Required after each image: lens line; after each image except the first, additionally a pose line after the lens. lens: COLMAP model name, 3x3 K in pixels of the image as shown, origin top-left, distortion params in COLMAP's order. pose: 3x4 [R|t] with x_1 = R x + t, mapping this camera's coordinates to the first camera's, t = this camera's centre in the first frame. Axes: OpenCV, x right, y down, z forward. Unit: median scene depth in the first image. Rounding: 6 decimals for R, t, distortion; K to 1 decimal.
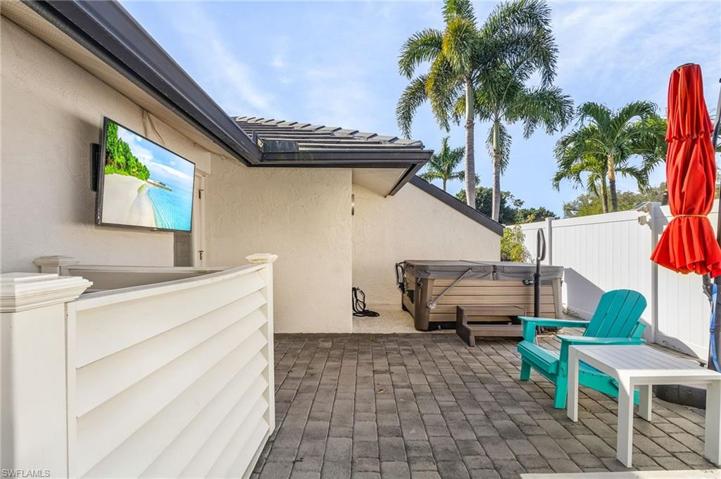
lens RADIAL K [[338.6, 0, 371.4], [0, 338.6, 245.8], [0, 0, 1]] dist [0.002671, 0.000192]
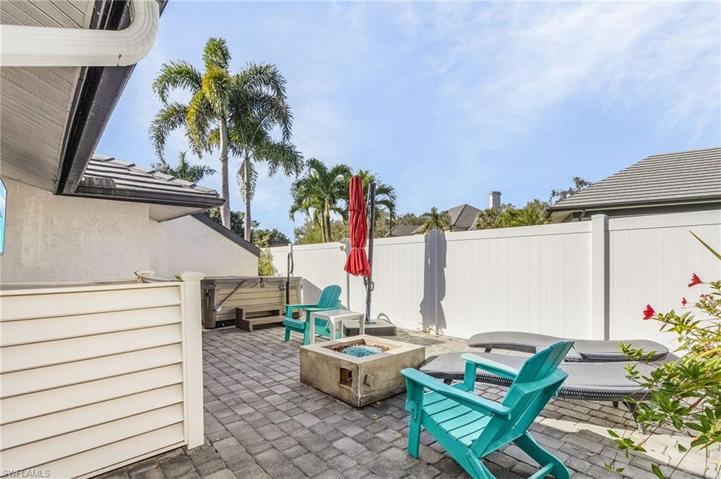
lens RADIAL K [[338.6, 0, 371.4], [0, 338.6, 245.8], [0, 0, 1]] dist [0.002671, 0.000192]
pose [[0.736867, 0.022838, 0.675652, -0.107819], [0.016301, 0.998538, -0.051530, 0.001840], [-0.675841, 0.048984, 0.735418, -0.154987]]
